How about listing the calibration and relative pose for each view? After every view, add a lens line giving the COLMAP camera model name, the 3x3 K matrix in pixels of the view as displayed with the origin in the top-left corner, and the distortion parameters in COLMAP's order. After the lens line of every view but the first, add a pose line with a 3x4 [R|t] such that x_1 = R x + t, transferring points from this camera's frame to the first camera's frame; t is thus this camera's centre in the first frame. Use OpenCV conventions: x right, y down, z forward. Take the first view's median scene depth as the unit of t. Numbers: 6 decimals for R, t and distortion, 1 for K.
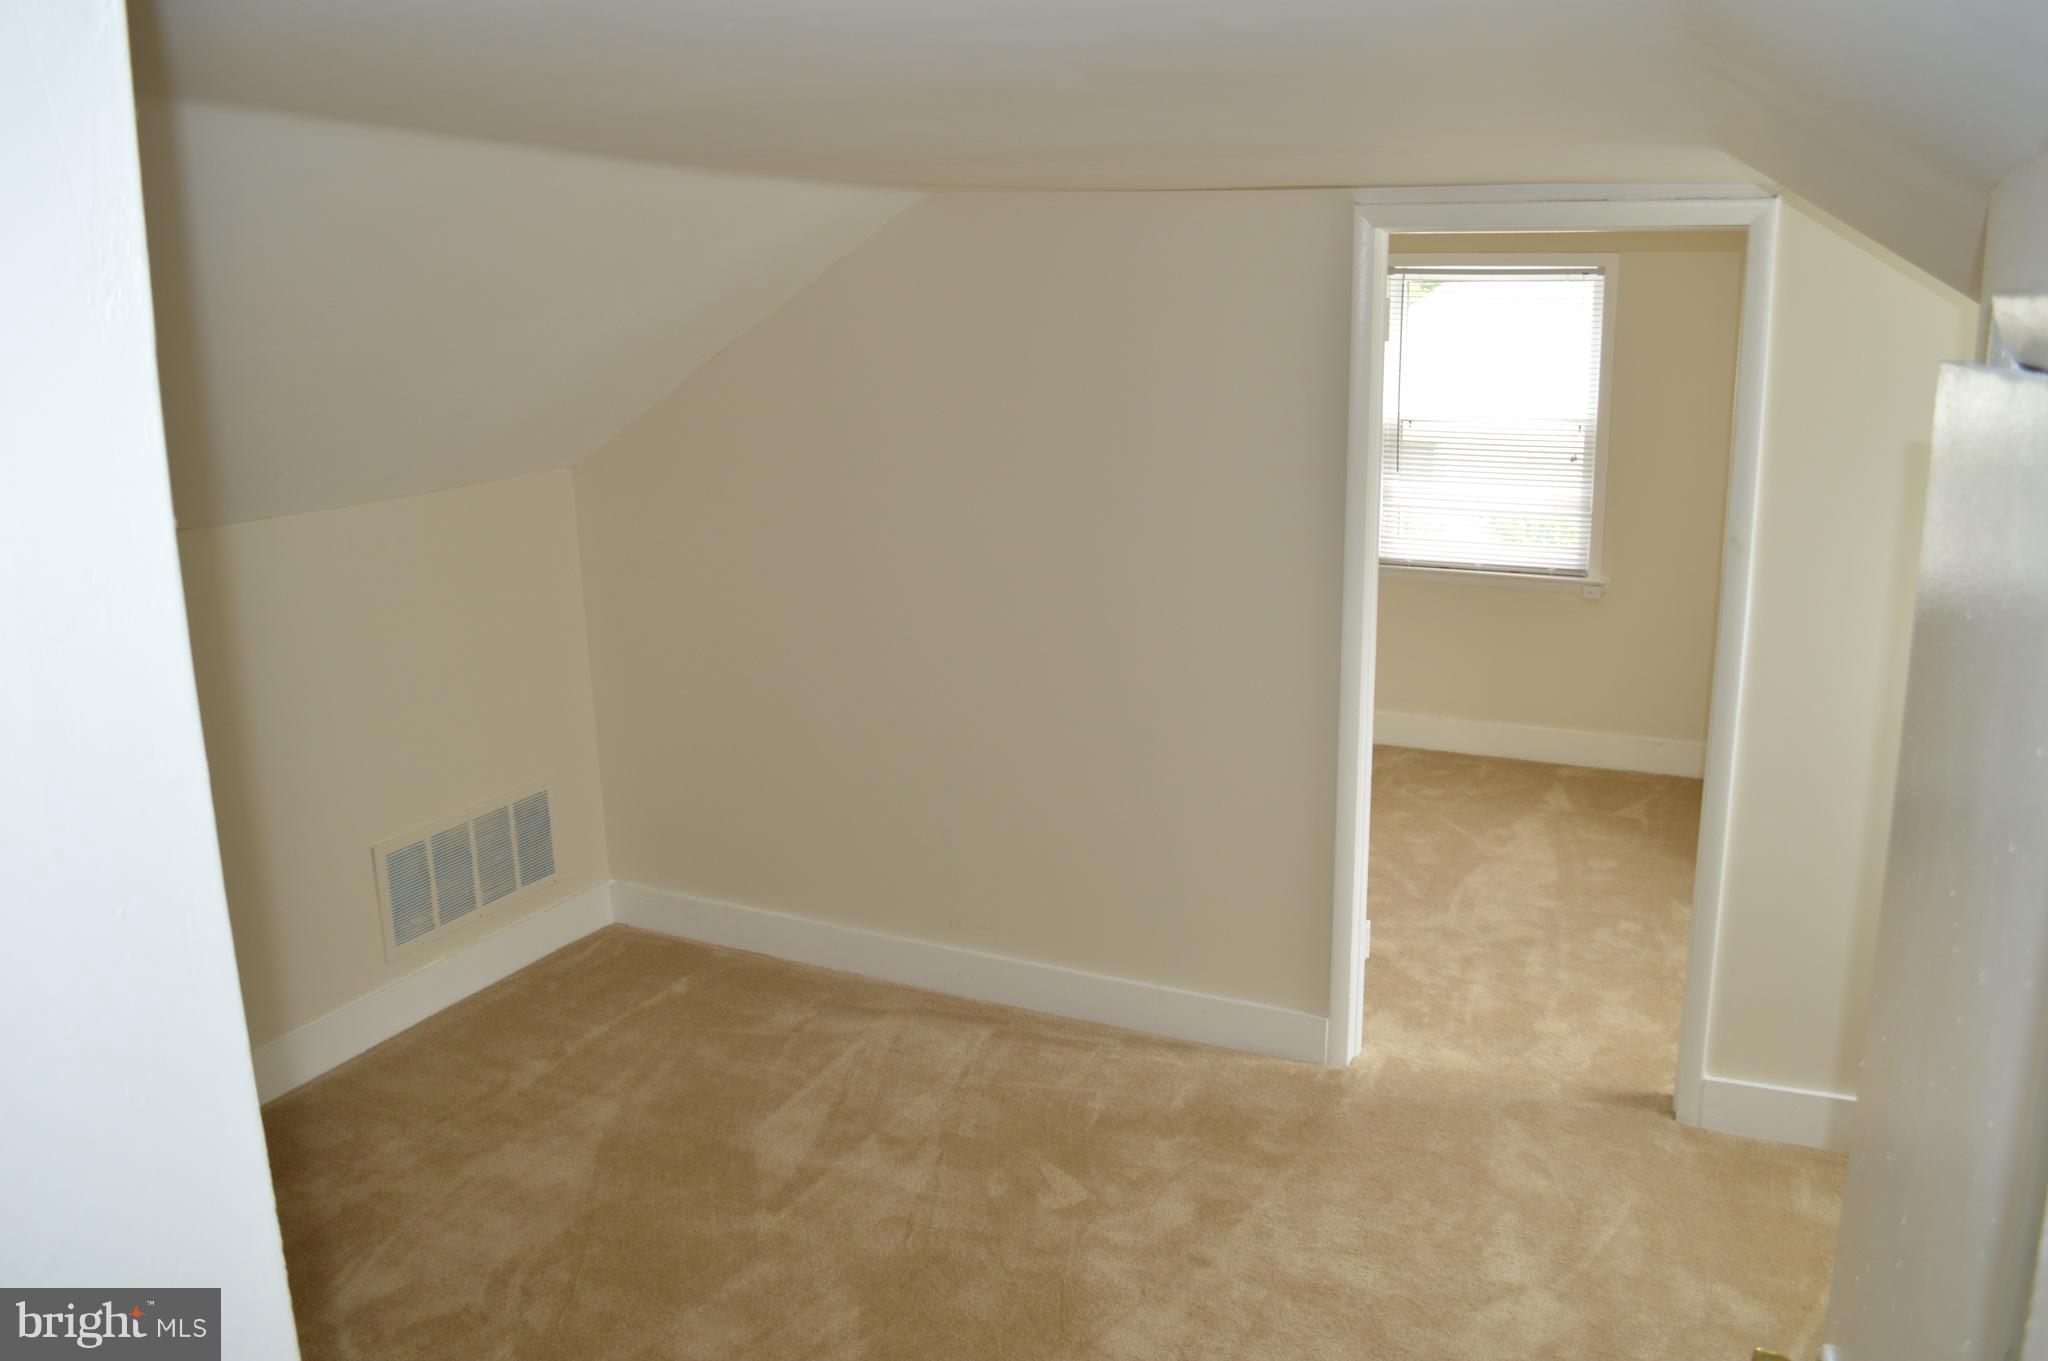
lens RADIAL K [[1633.2, 0, 1024.0], [0, 1633.2, 680.5], [0, 0, 1]] dist [-0.059842, 0.002493]
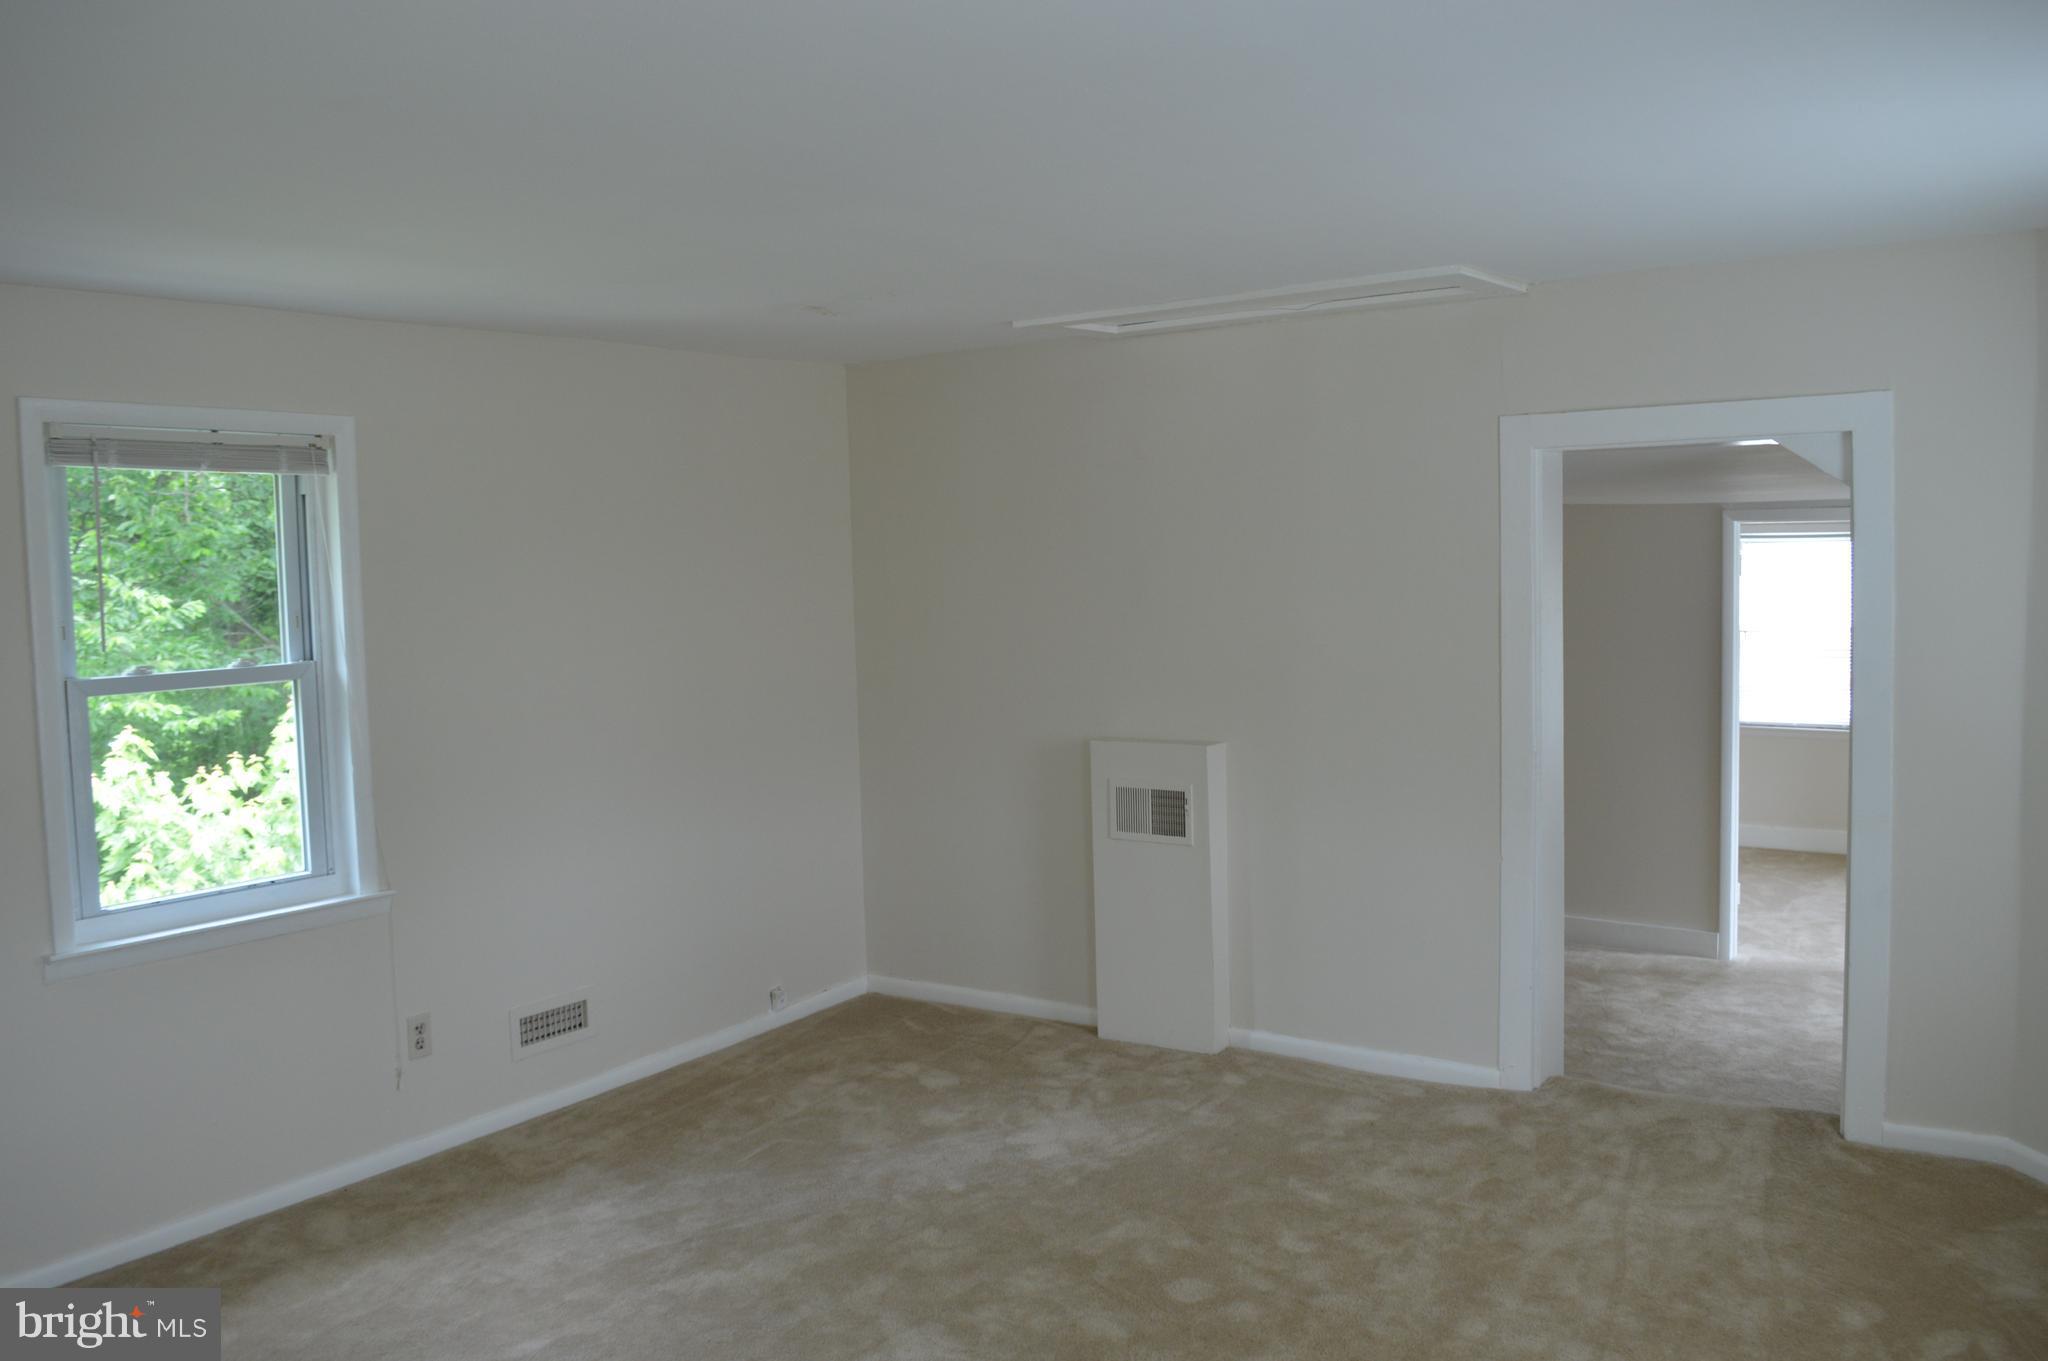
lens RADIAL K [[1633.2, 0, 1024.0], [0, 1633.2, 680.5], [0, 0, 1]] dist [-0.059842, 0.002493]
pose [[0.984229, 0.004163, -0.176849, -0.273102], [-0.031428, 0.987934, -0.151653, 0.224432], [0.174084, 0.154819, 0.972484, -0.993379]]
